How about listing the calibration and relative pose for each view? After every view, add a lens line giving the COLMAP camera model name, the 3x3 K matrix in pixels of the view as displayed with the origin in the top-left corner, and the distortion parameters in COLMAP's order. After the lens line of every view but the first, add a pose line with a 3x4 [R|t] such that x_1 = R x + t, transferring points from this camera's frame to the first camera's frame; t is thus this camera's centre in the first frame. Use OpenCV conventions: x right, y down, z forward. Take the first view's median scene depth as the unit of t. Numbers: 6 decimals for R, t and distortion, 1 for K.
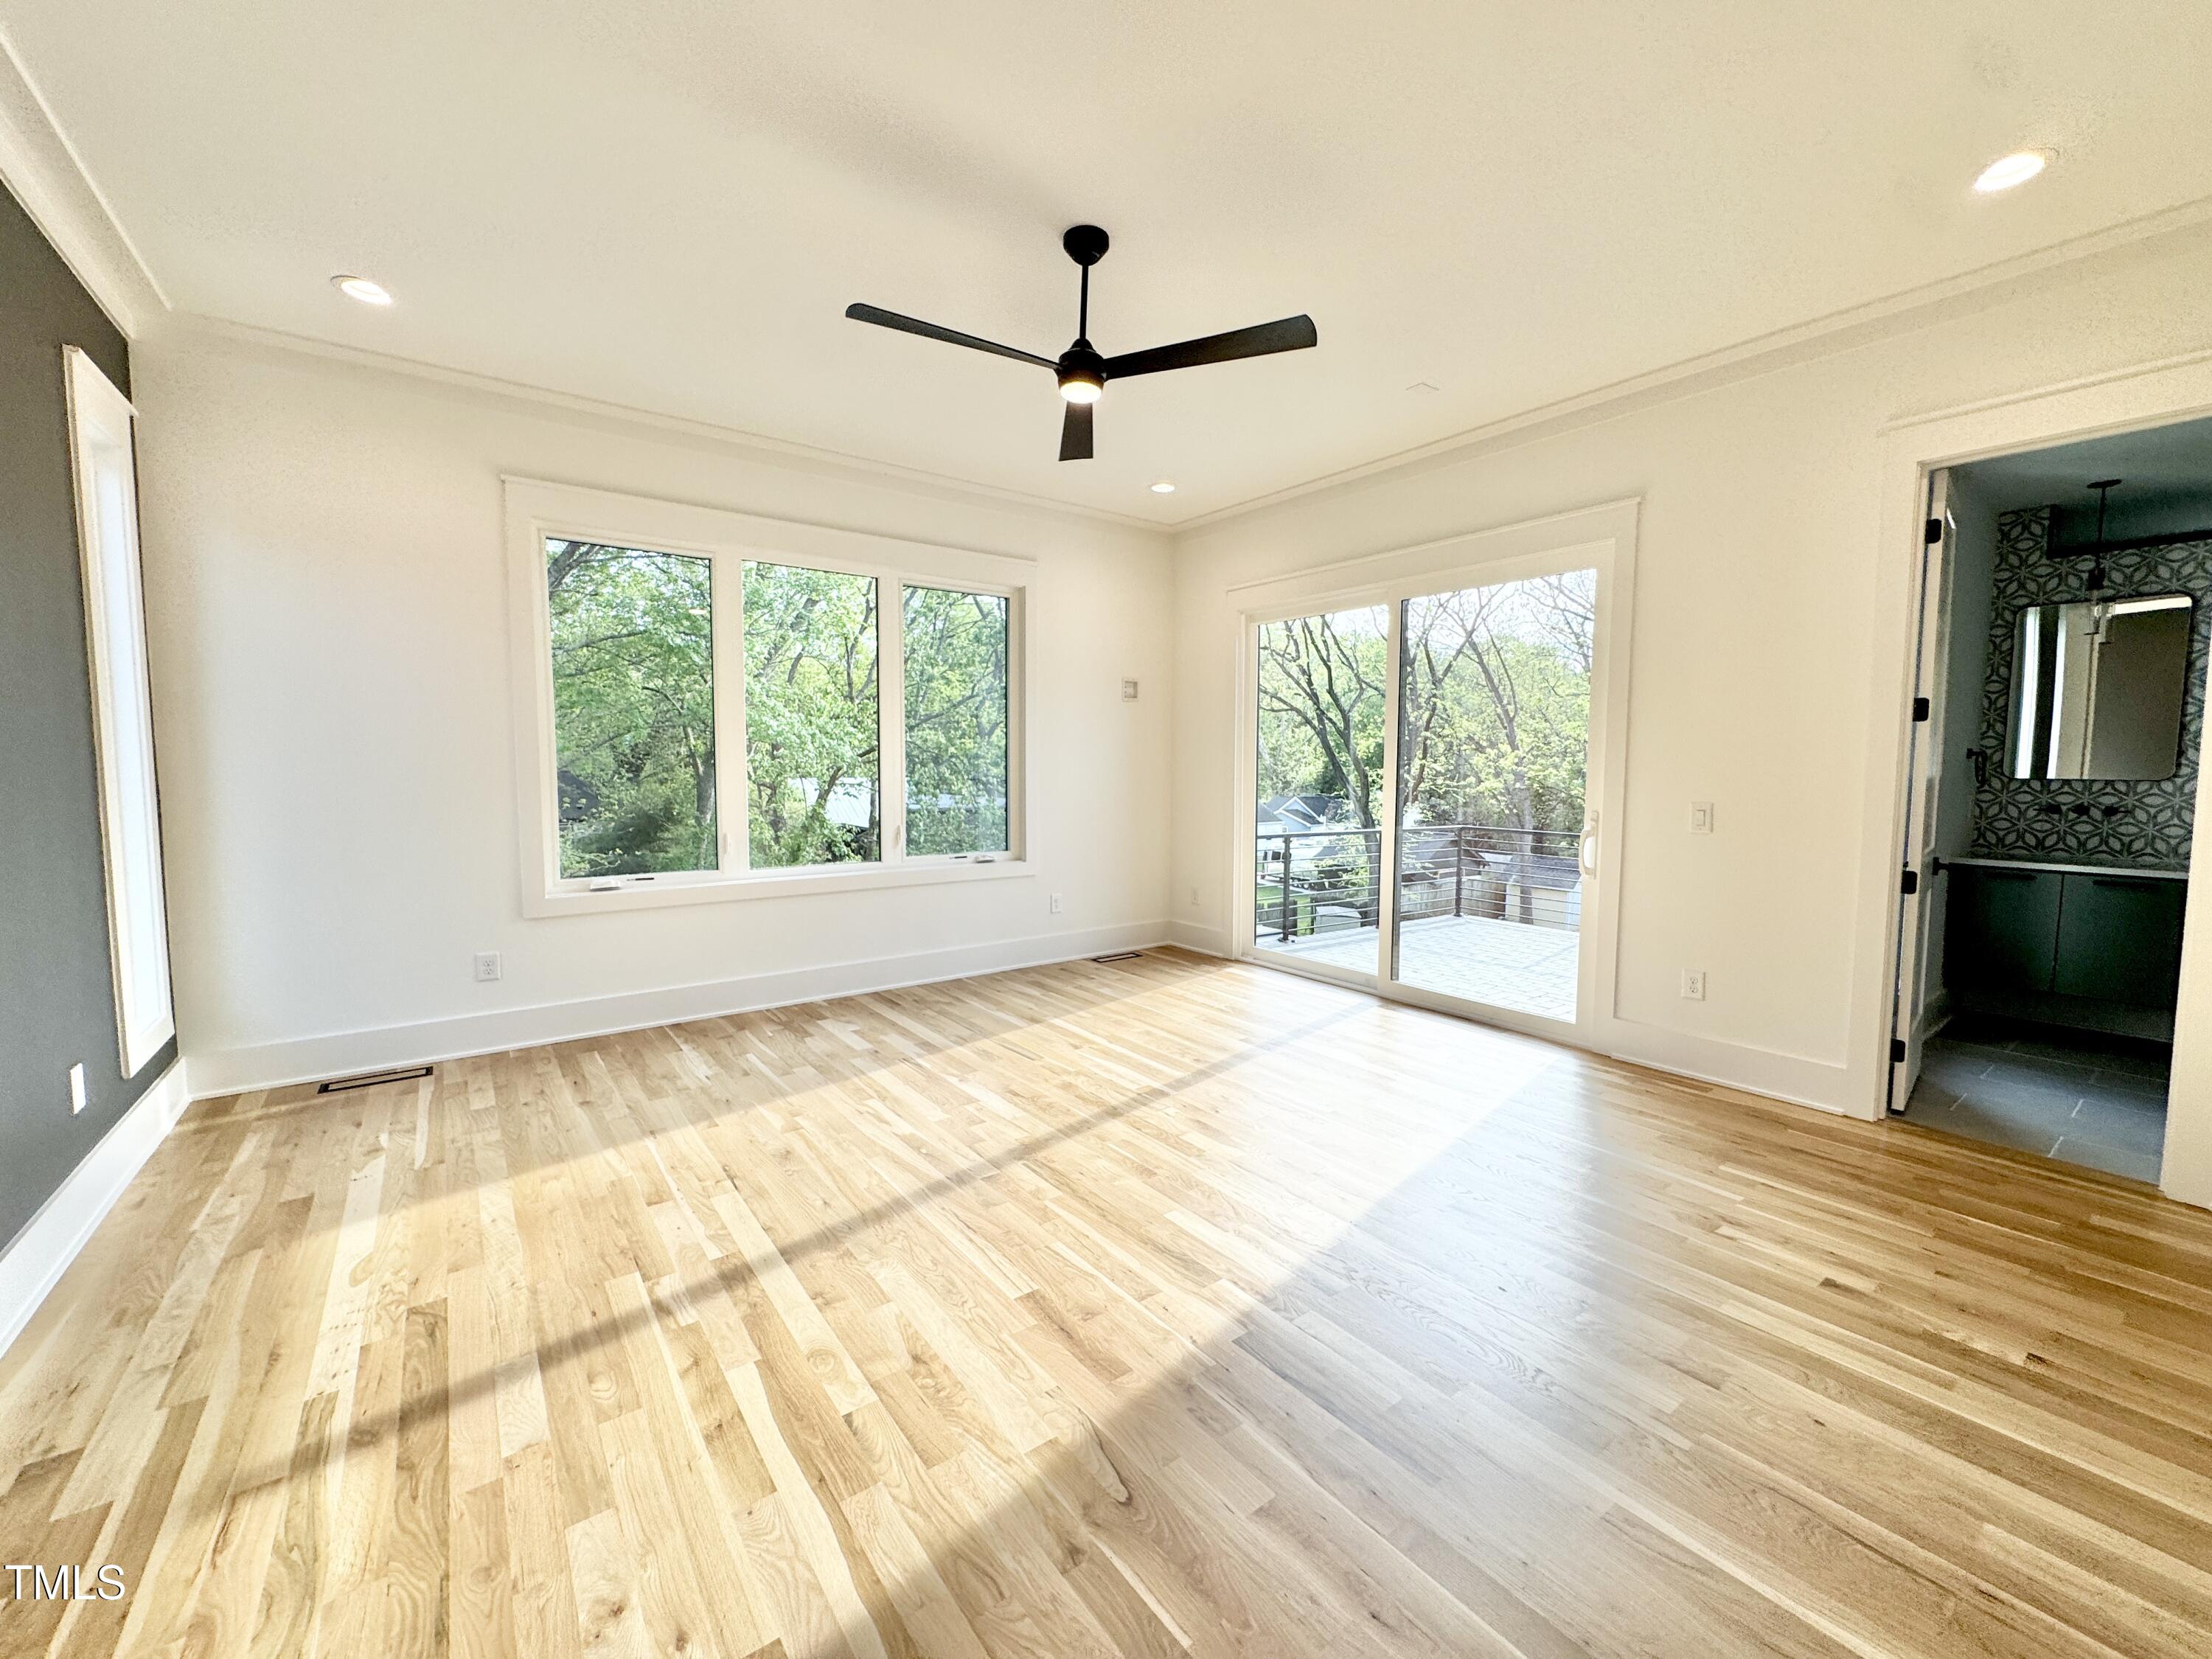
lens RADIAL K [[888.9, 0, 1100.4], [0, 888.9, 827.5], [0, 0, 1]] dist [-0.002054, 0.000668]
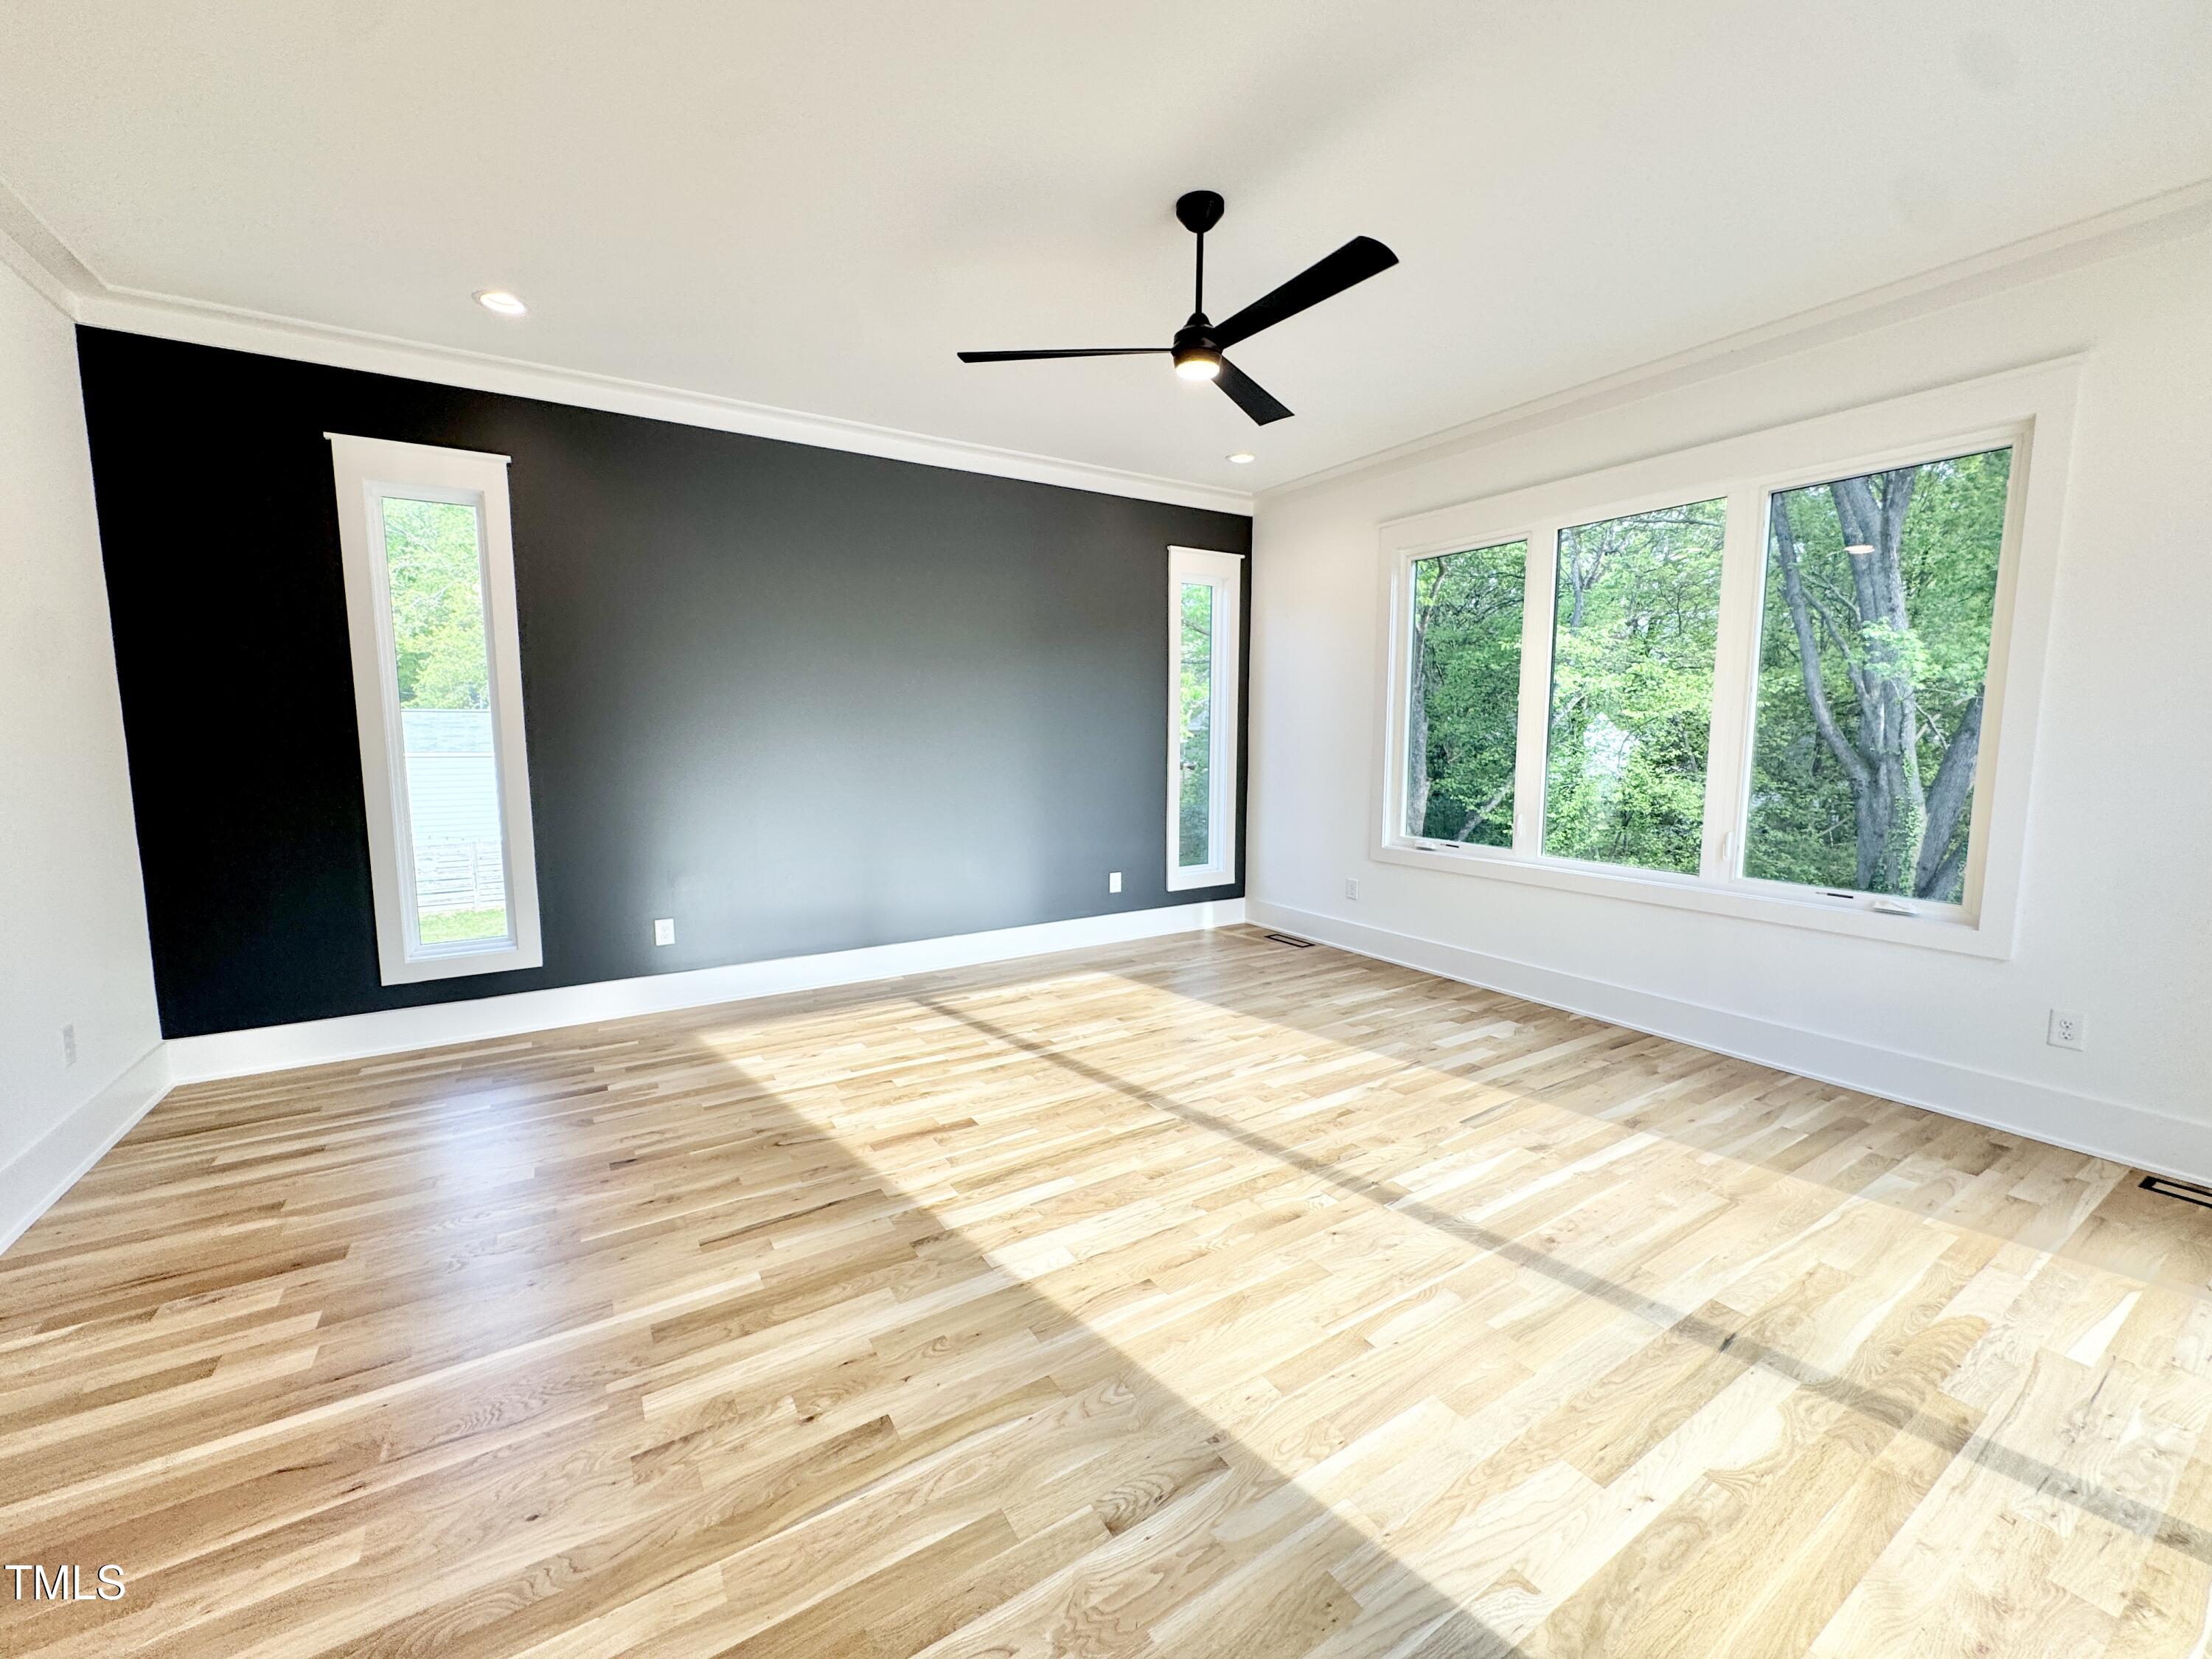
lens RADIAL K [[888.9, 0, 1101.8], [0, 888.9, 825.7], [0, 0, 1]] dist [-0.002054, 0.000668]
pose [[-0.081416, 0.106443, -0.990980, 0.814047], [-0.073628, 0.990922, 0.112486, -0.077934], [0.993957, 0.082122, -0.072840, 0.815927]]
